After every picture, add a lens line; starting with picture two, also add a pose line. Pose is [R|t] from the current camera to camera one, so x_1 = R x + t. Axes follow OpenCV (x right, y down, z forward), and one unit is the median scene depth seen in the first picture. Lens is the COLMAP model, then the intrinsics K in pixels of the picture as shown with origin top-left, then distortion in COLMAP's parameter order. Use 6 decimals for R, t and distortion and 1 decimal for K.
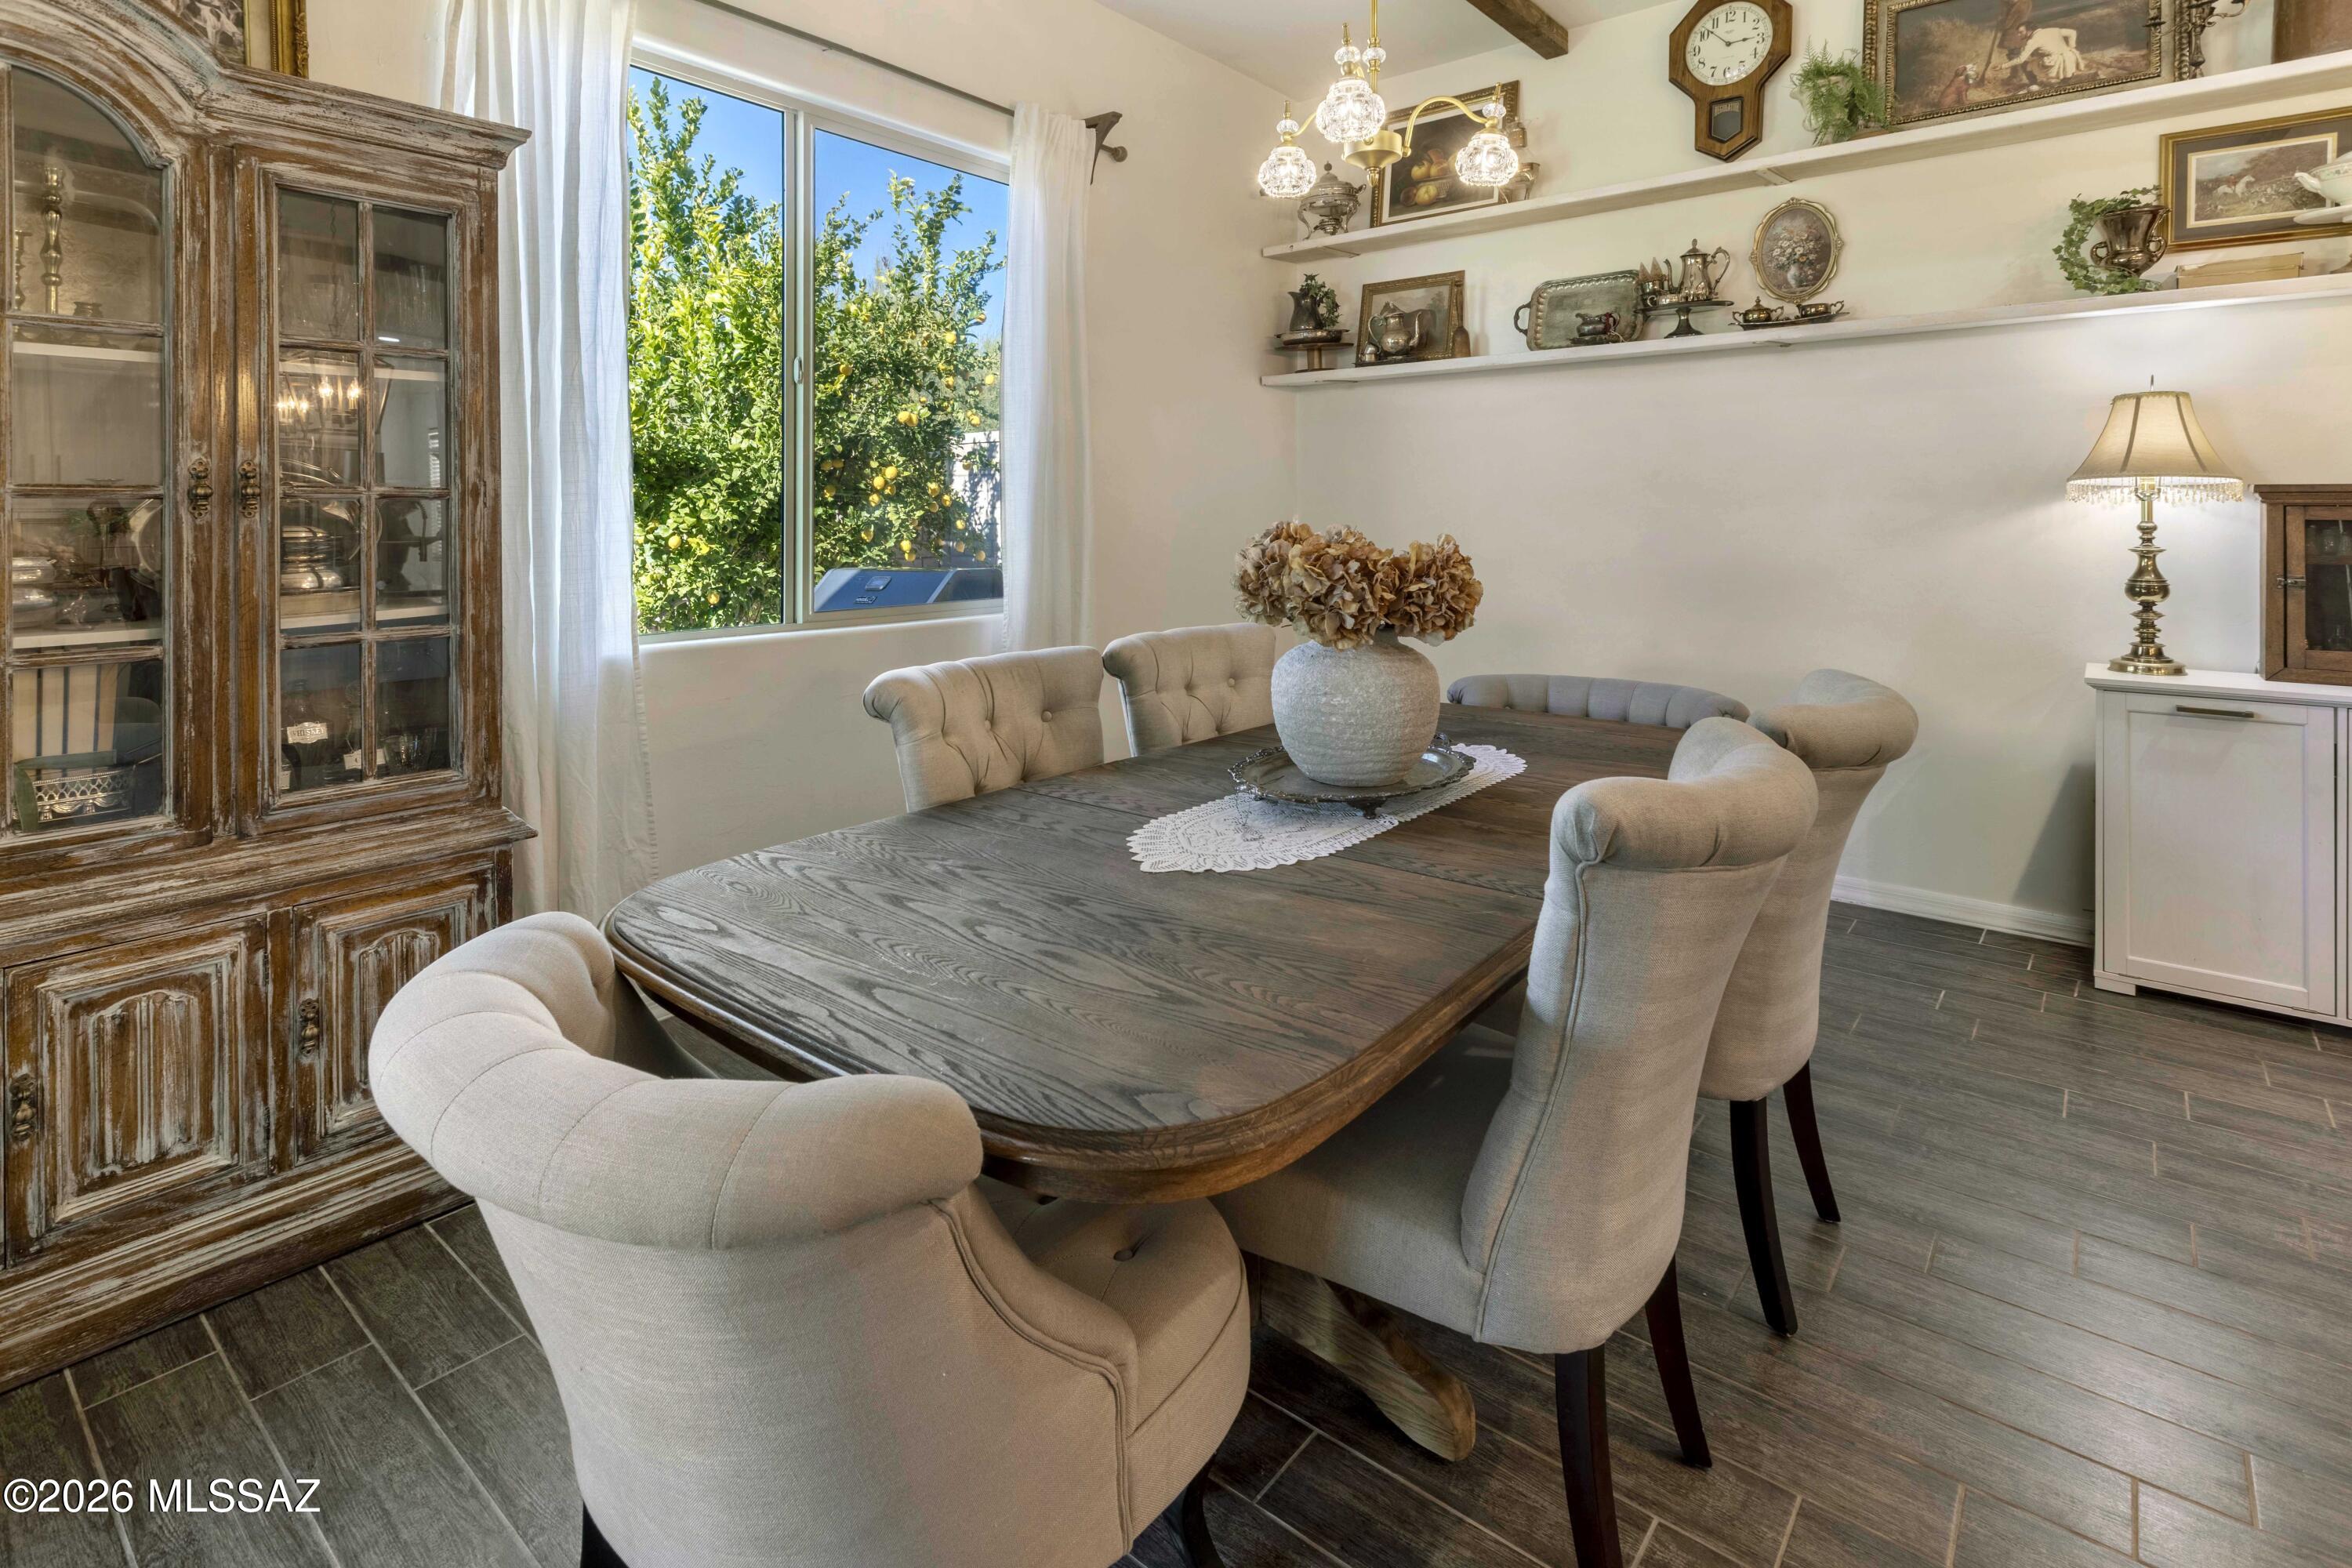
lens RADIAL K [[1167.6, 0, 1106.3], [0, 1167.6, 523.3], [0, 0, 1]] dist [0.003460, 0.001402]
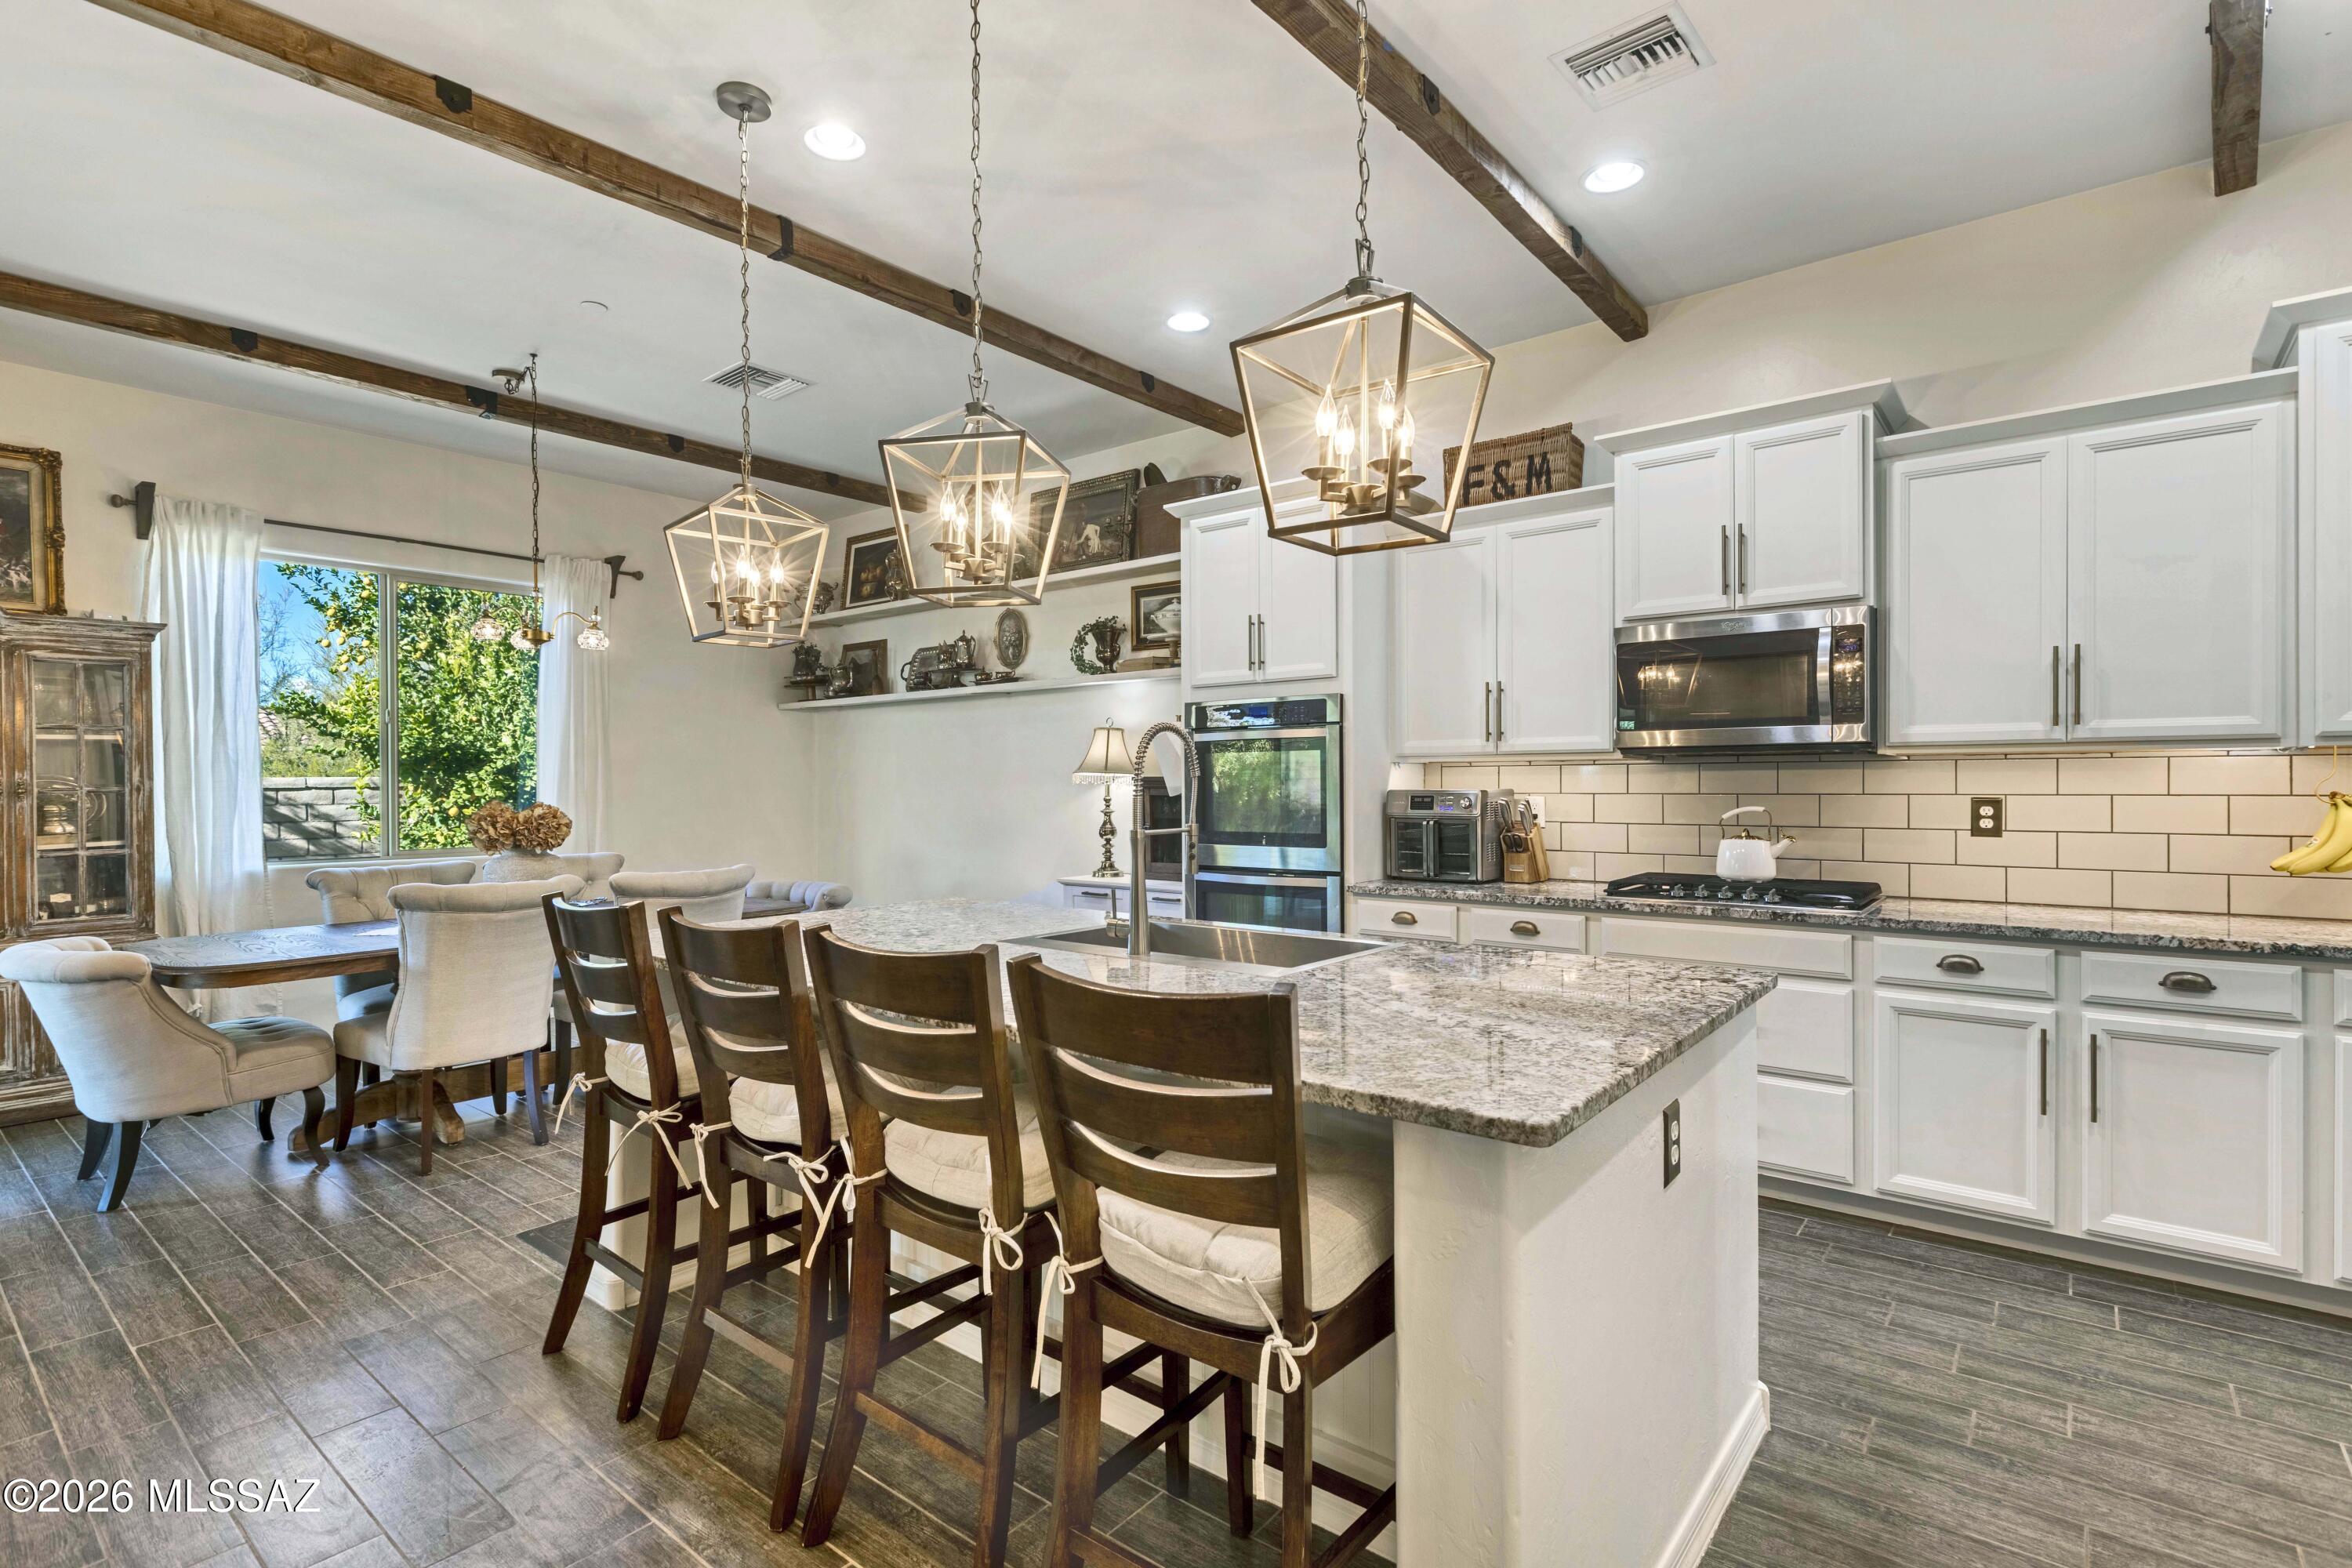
lens RADIAL K [[1139.5, 0, 1122.7], [0, 1139.5, 794.5], [0, 0, 1]] dist [0.011933, -0.000469]
pose [[0.999914, -0.005090, 0.012048, 0.890638], [0.005064, 0.999985, 0.002204, -0.008191], [-0.012059, -0.002143, 0.999925, -0.823184]]
